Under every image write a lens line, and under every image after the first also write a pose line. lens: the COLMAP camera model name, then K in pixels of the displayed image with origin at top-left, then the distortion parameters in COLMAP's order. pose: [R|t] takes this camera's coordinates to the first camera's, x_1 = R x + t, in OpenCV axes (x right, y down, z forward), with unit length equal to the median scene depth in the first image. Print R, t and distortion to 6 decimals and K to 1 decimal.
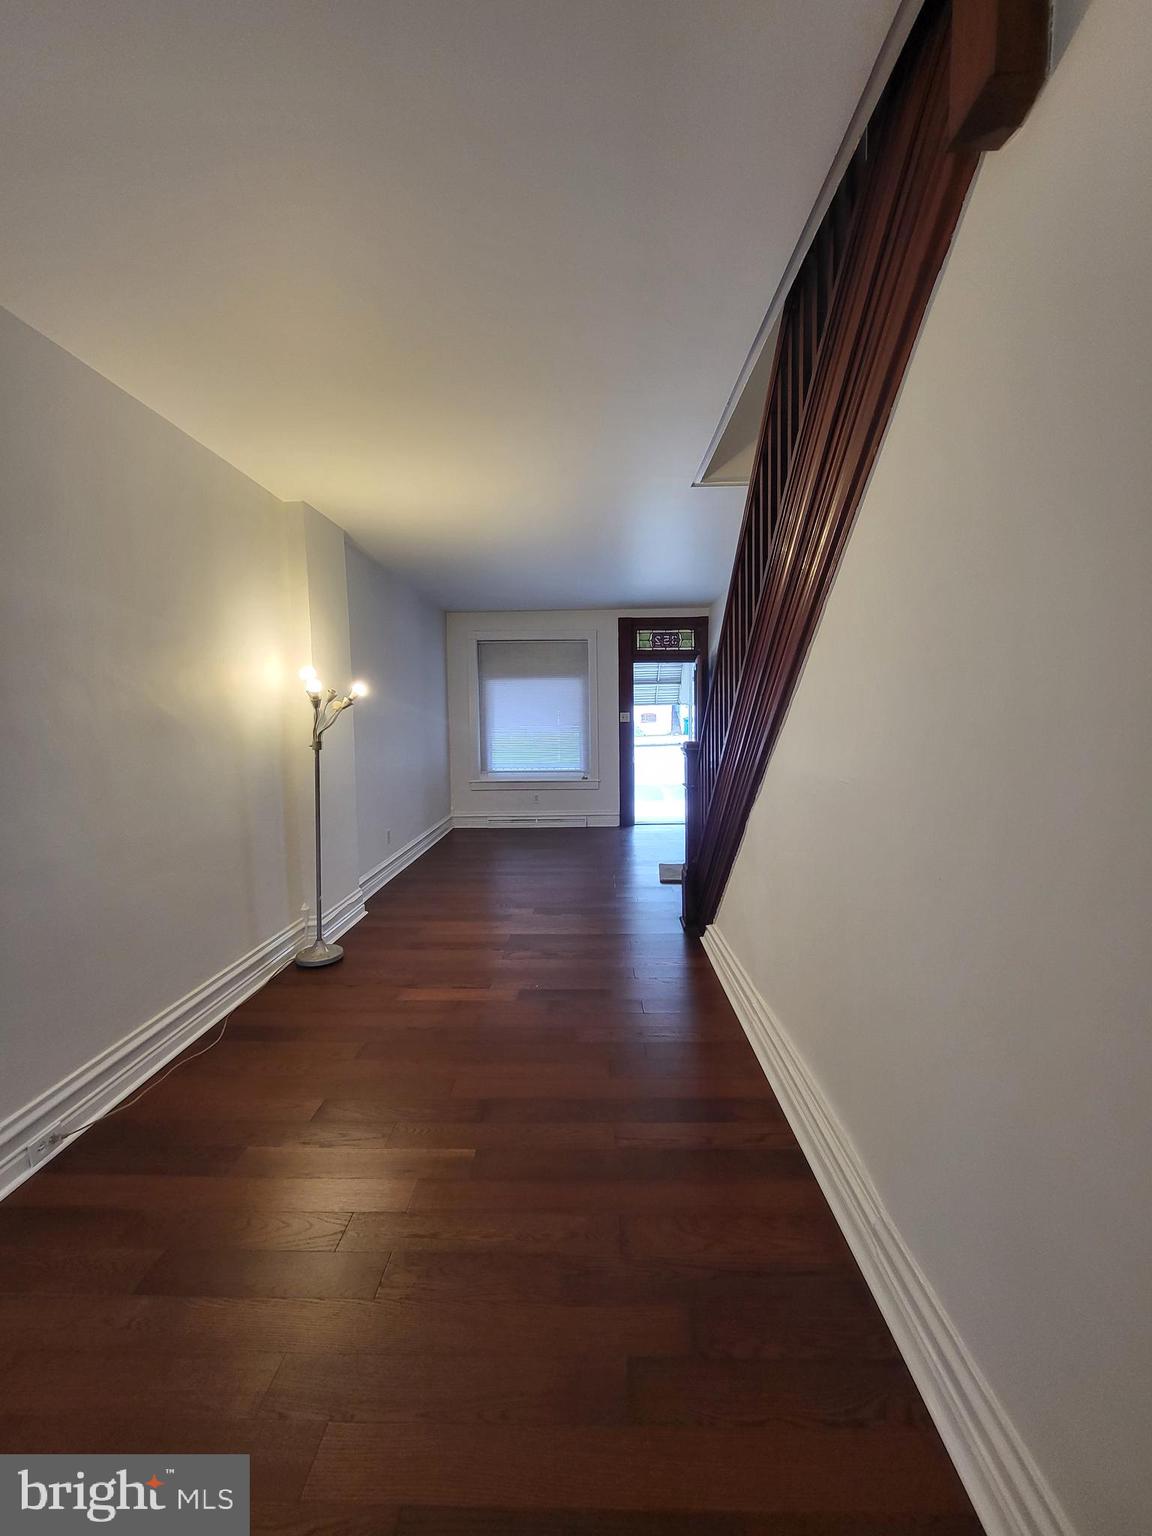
lens RADIAL K [[608.0, 0, 573.4], [0, 608.0, 759.0], [0, 0, 1]] dist [0.001227, -0.000485]
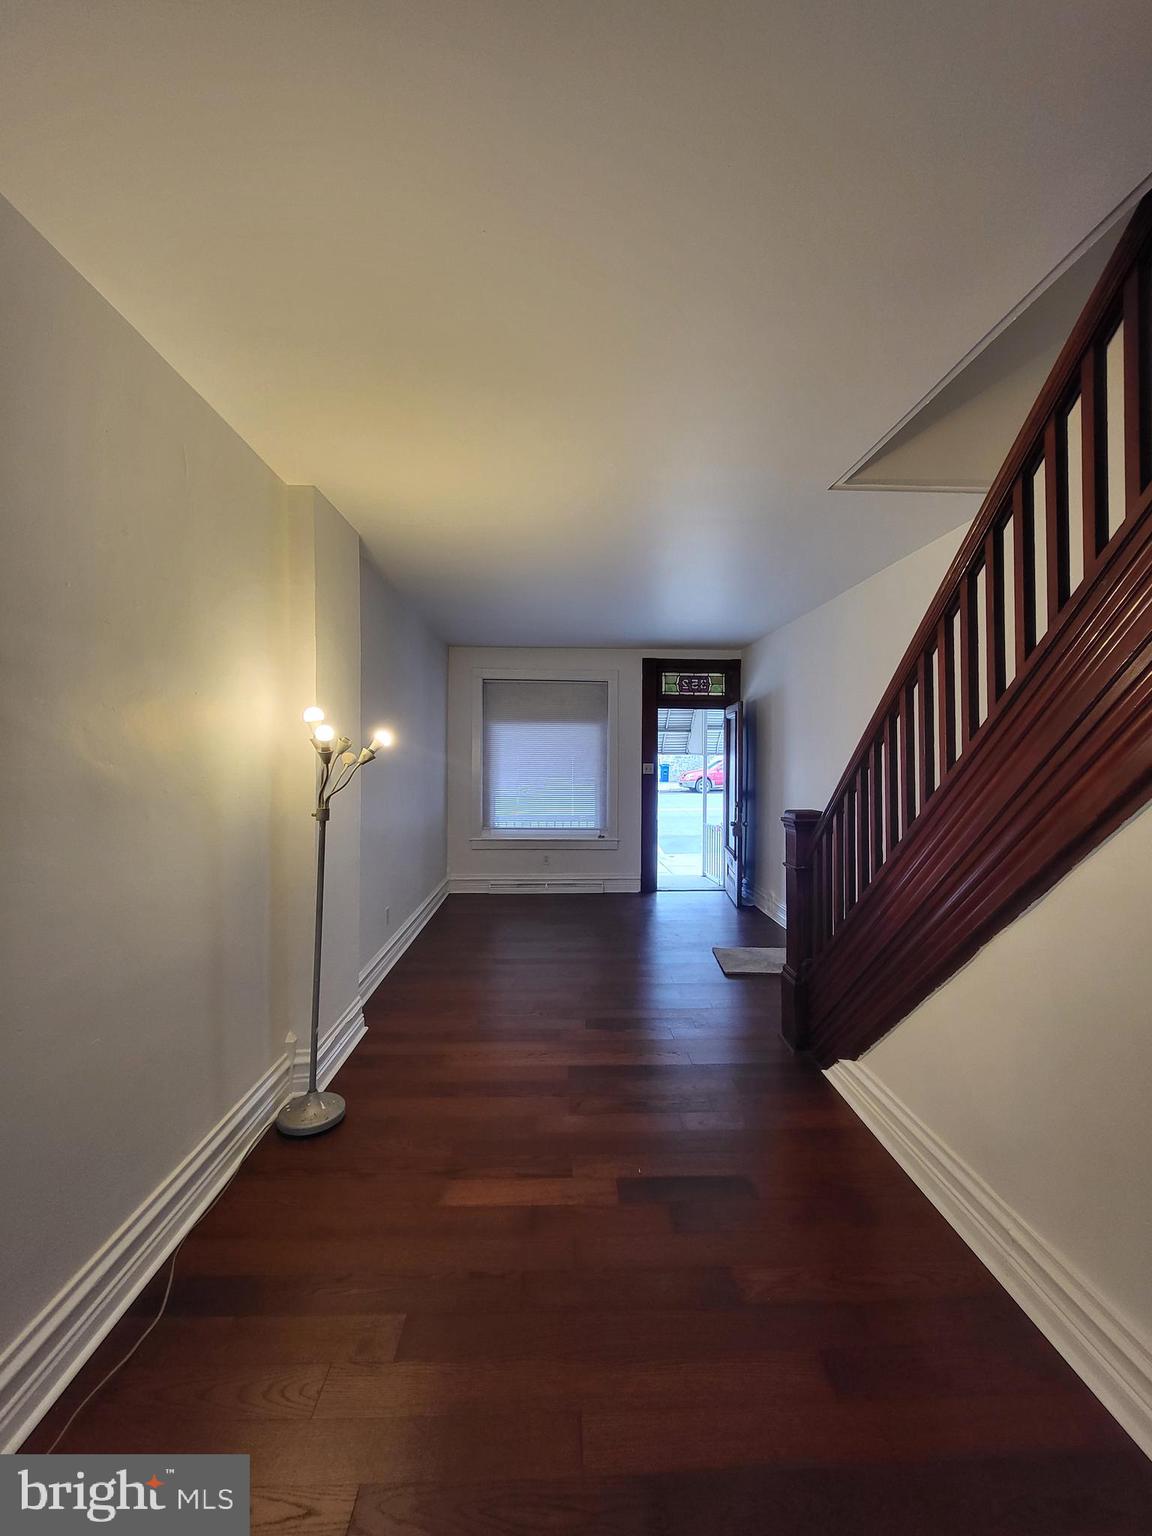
lens RADIAL K [[608.0, 0, 577.5], [0, 608.0, 760.9], [0, 0, 1]] dist [0.001227, -0.000485]
pose [[0.997590, 0.018473, 0.066877, -0.079578], [-0.014040, 0.997710, -0.066164, -0.019814], [-0.067946, 0.065066, 0.995565, 0.121417]]
